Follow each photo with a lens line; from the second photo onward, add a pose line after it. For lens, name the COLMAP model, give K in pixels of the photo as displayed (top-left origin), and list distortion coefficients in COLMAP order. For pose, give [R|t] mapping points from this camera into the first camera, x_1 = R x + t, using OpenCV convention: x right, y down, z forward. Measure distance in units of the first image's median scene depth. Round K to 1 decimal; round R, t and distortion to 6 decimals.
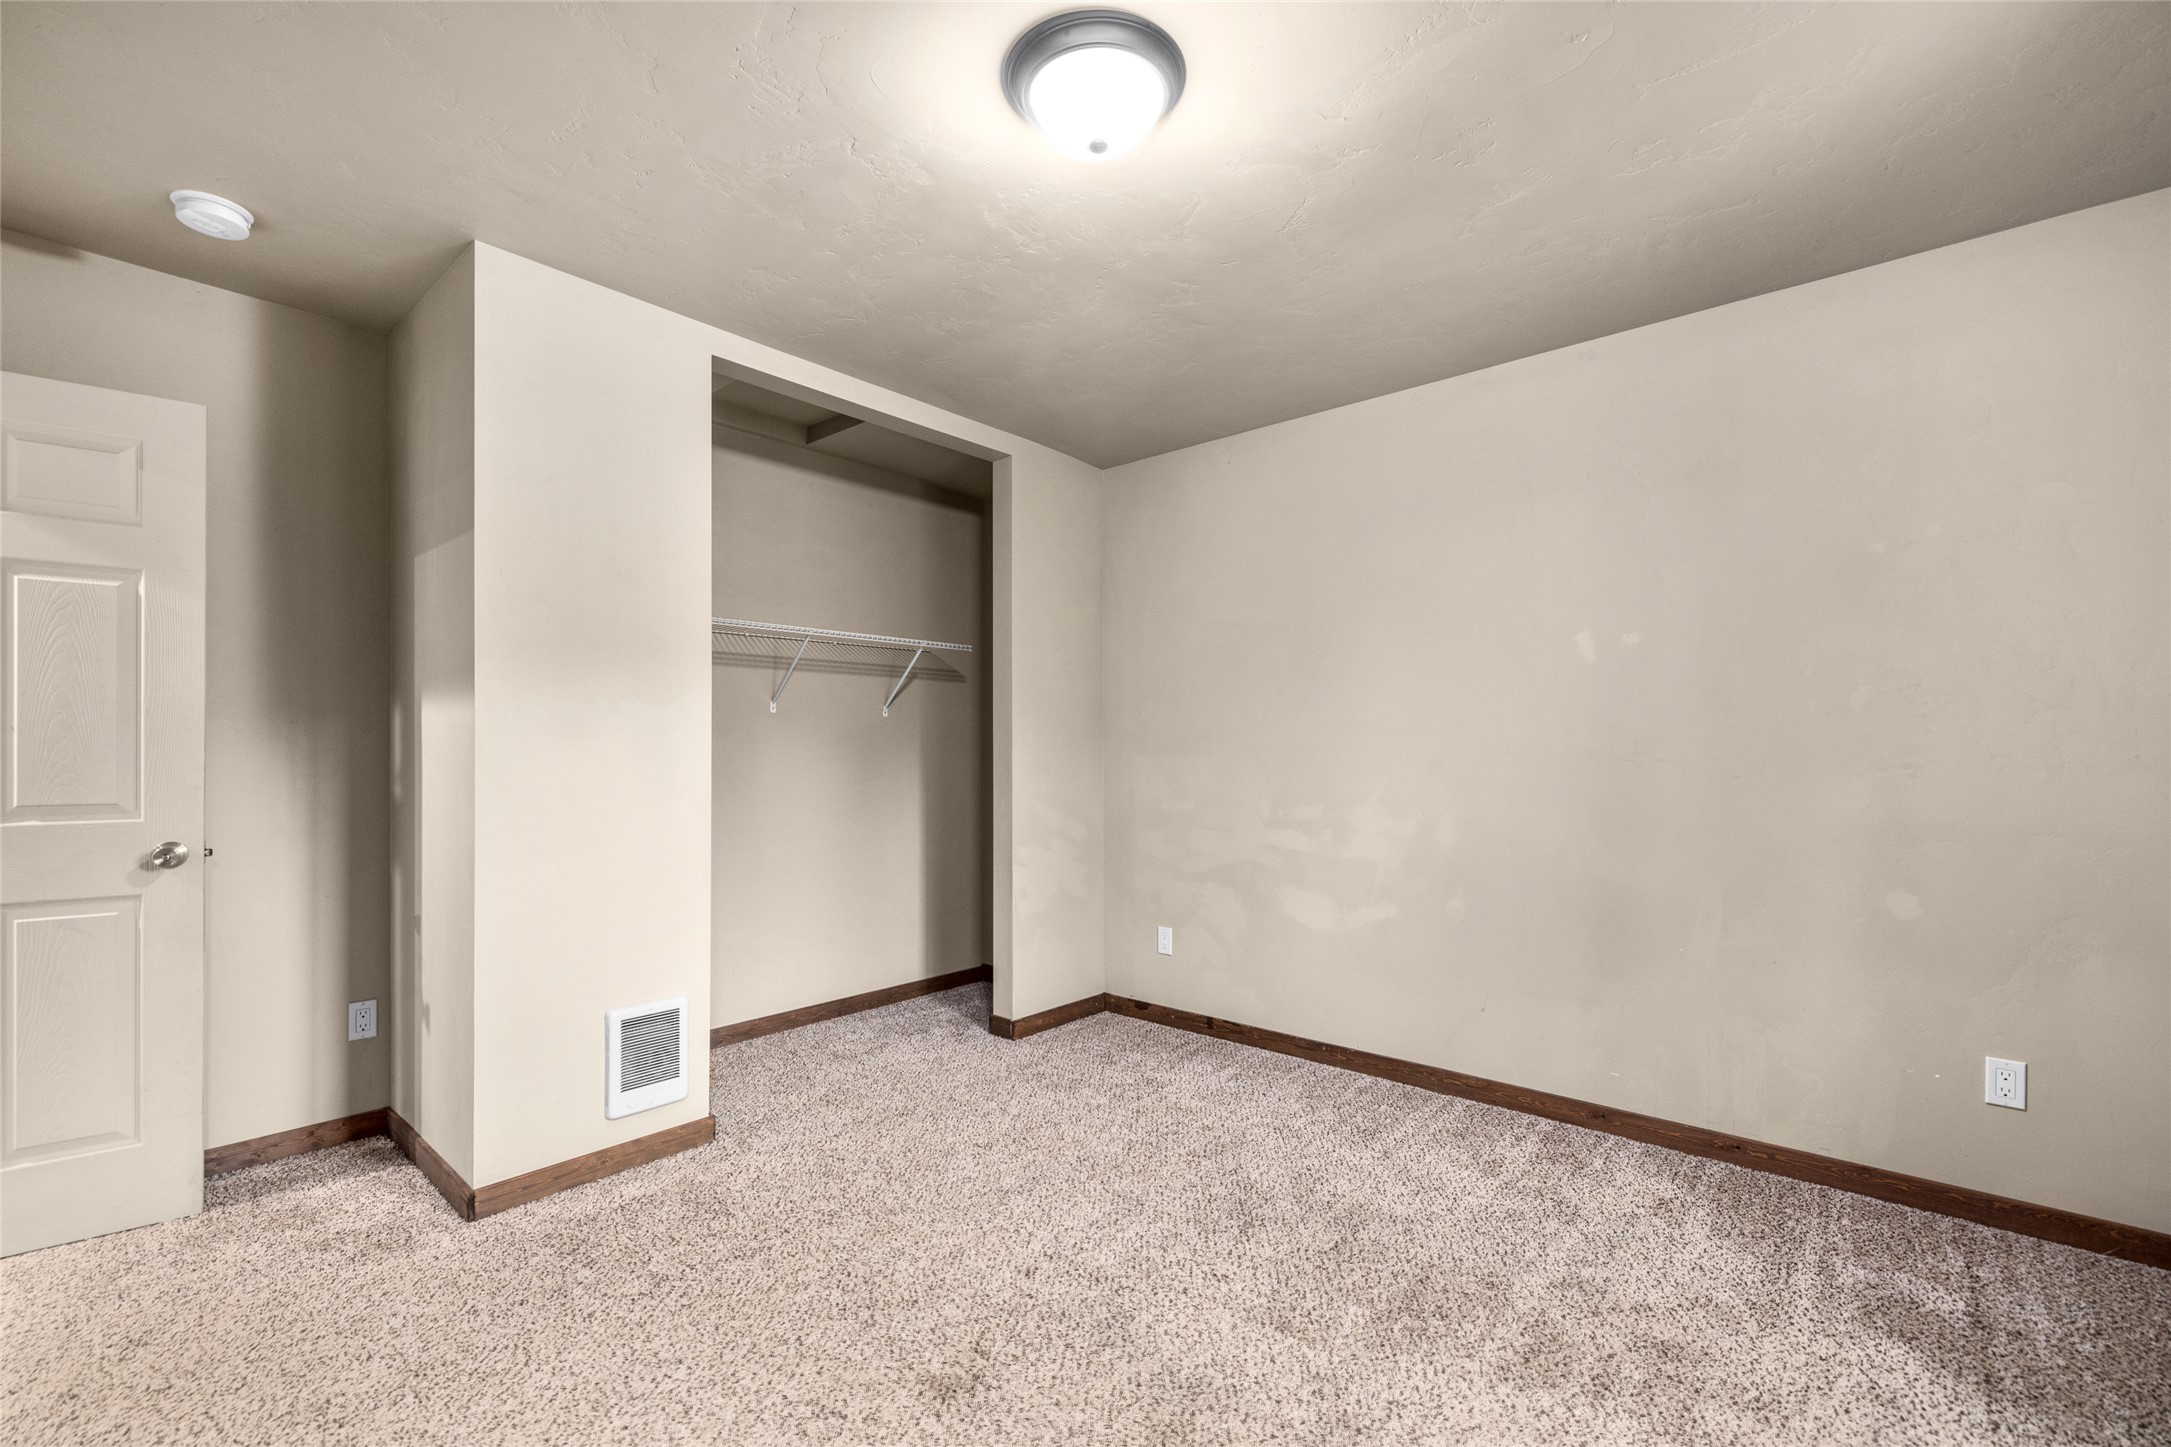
lens RADIAL K [[905.4, 0, 1086.1], [0, 905.4, 729.3], [0, 0, 1]] dist [-0.000143, -0.000025]
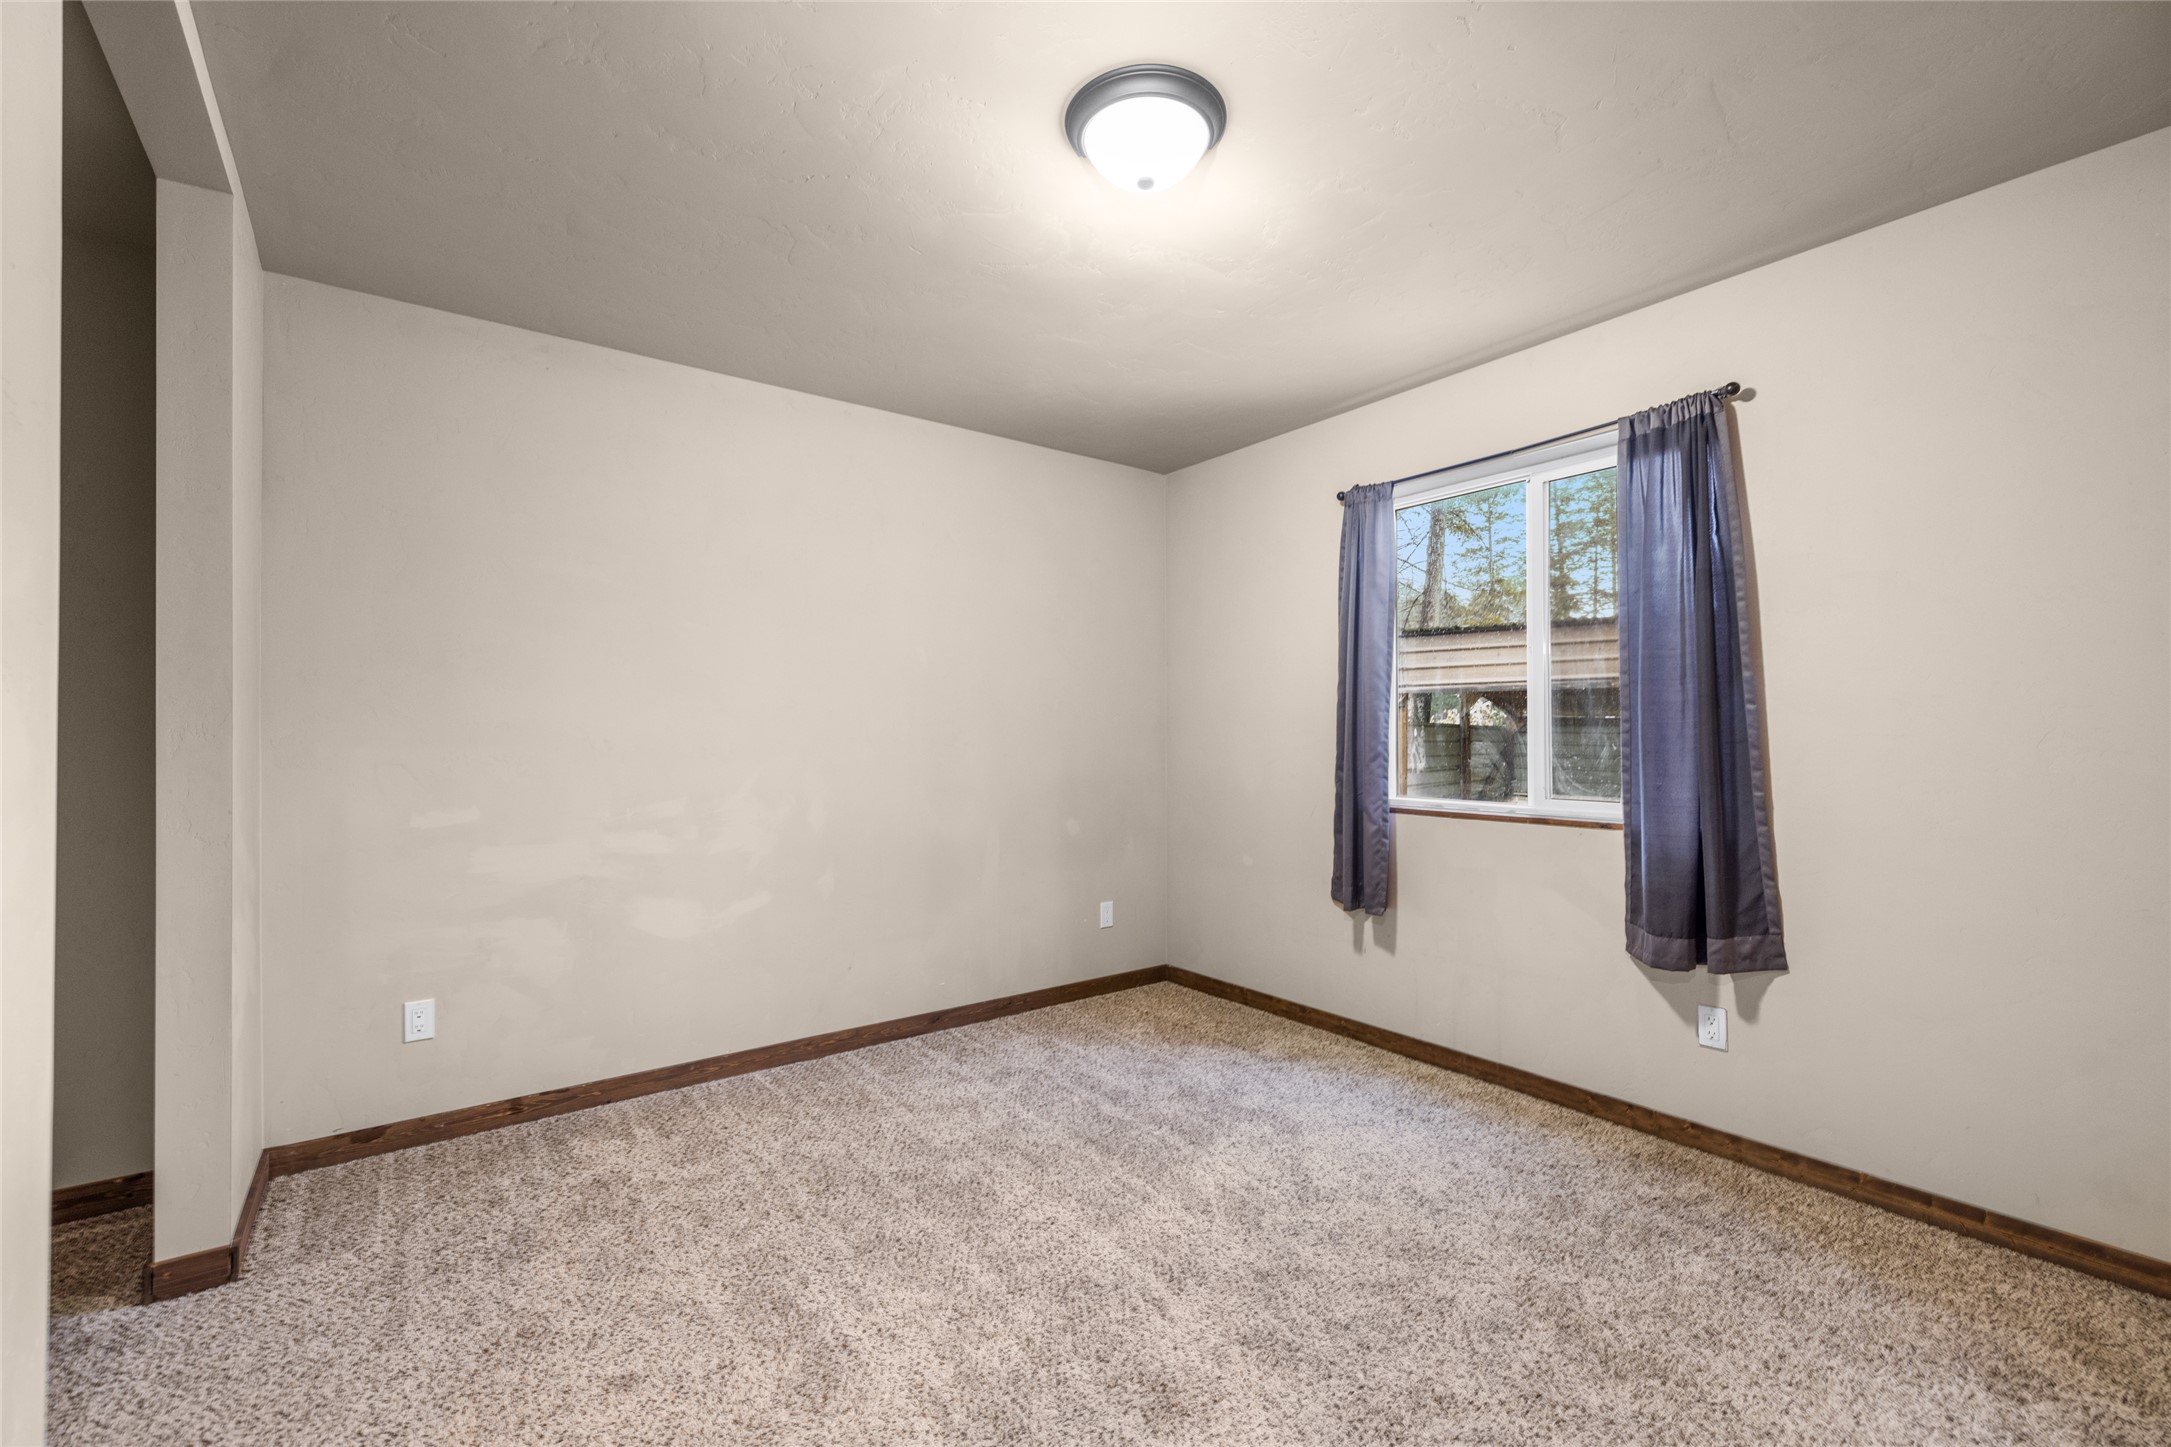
lens RADIAL K [[942.6, 0, 1085.5], [0, 942.6, 723.5], [0, 0, 1]] dist [-0.001396, -0.000496]
pose [[0.197379, -0.000010, 0.980327, -0.635320], [-0.028658, 0.999573, 0.005780, -0.007599], [-0.979908, -0.029235, 0.197294, 0.483795]]
